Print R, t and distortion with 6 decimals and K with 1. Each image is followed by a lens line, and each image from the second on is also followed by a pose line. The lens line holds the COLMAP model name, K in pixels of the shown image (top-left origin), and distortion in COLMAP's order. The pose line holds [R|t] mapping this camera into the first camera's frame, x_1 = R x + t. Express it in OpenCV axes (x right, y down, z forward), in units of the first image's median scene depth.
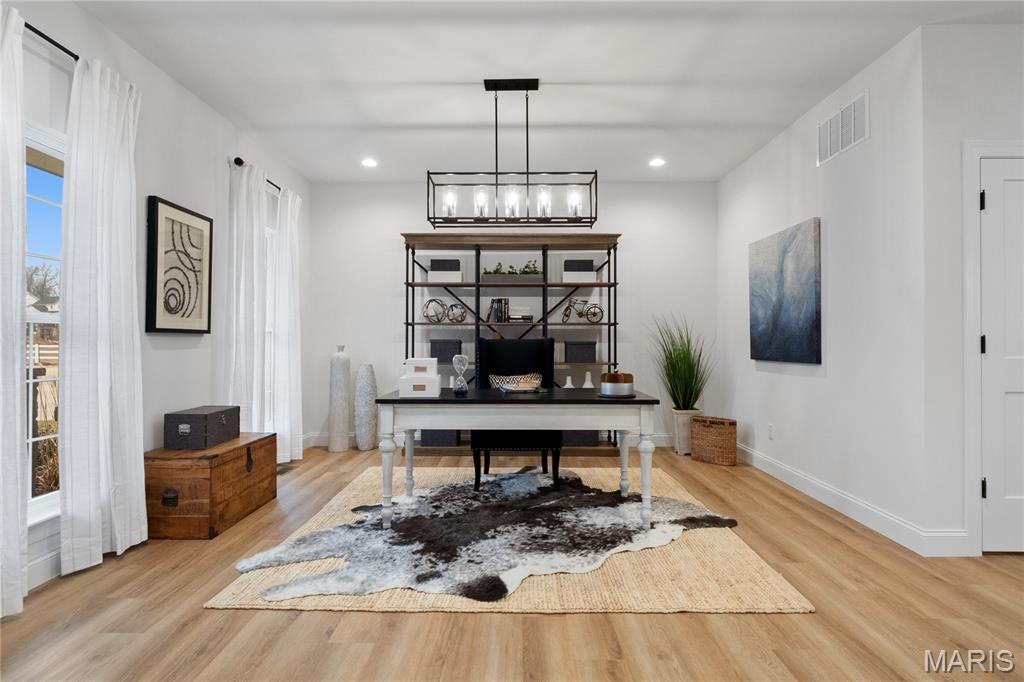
lens RADIAL K [[534.9, 0, 502.8], [0, 534.9, 338.3], [0, 0, 1]] dist [0.006498, -0.005690]
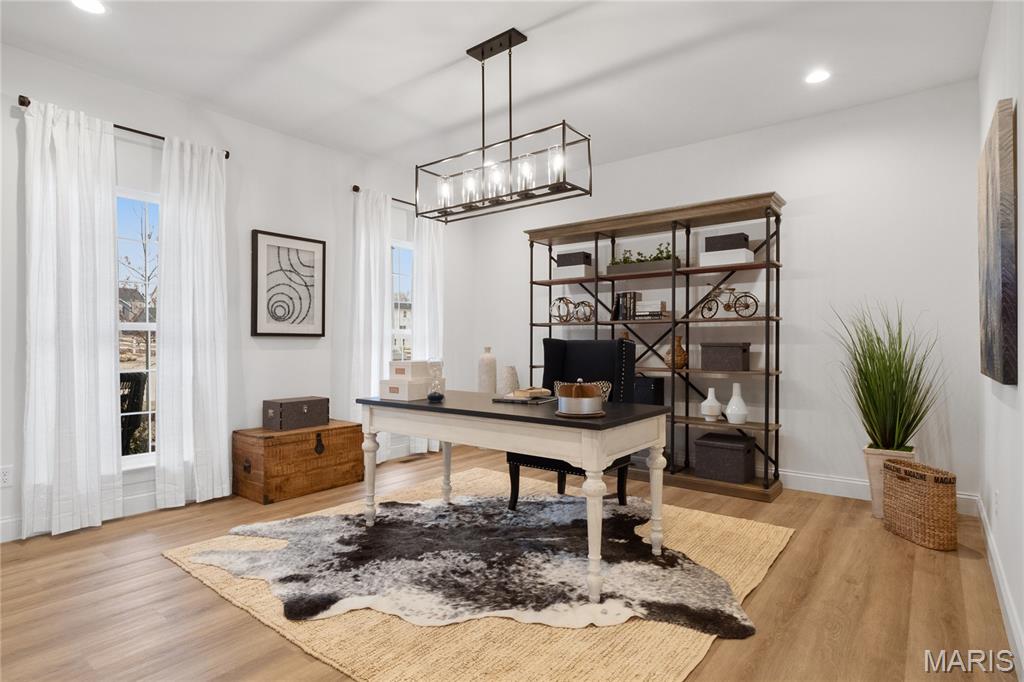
lens RADIAL K [[534.9, 0, 501.8], [0, 534.9, 344.9], [0, 0, 1]] dist [0.006498, -0.005690]
pose [[0.792799, 0.000534, -0.609483, 0.590274], [0.004763, 0.999964, 0.007073, 0.003522], [0.609465, -0.008510, 0.792767, 0.340333]]
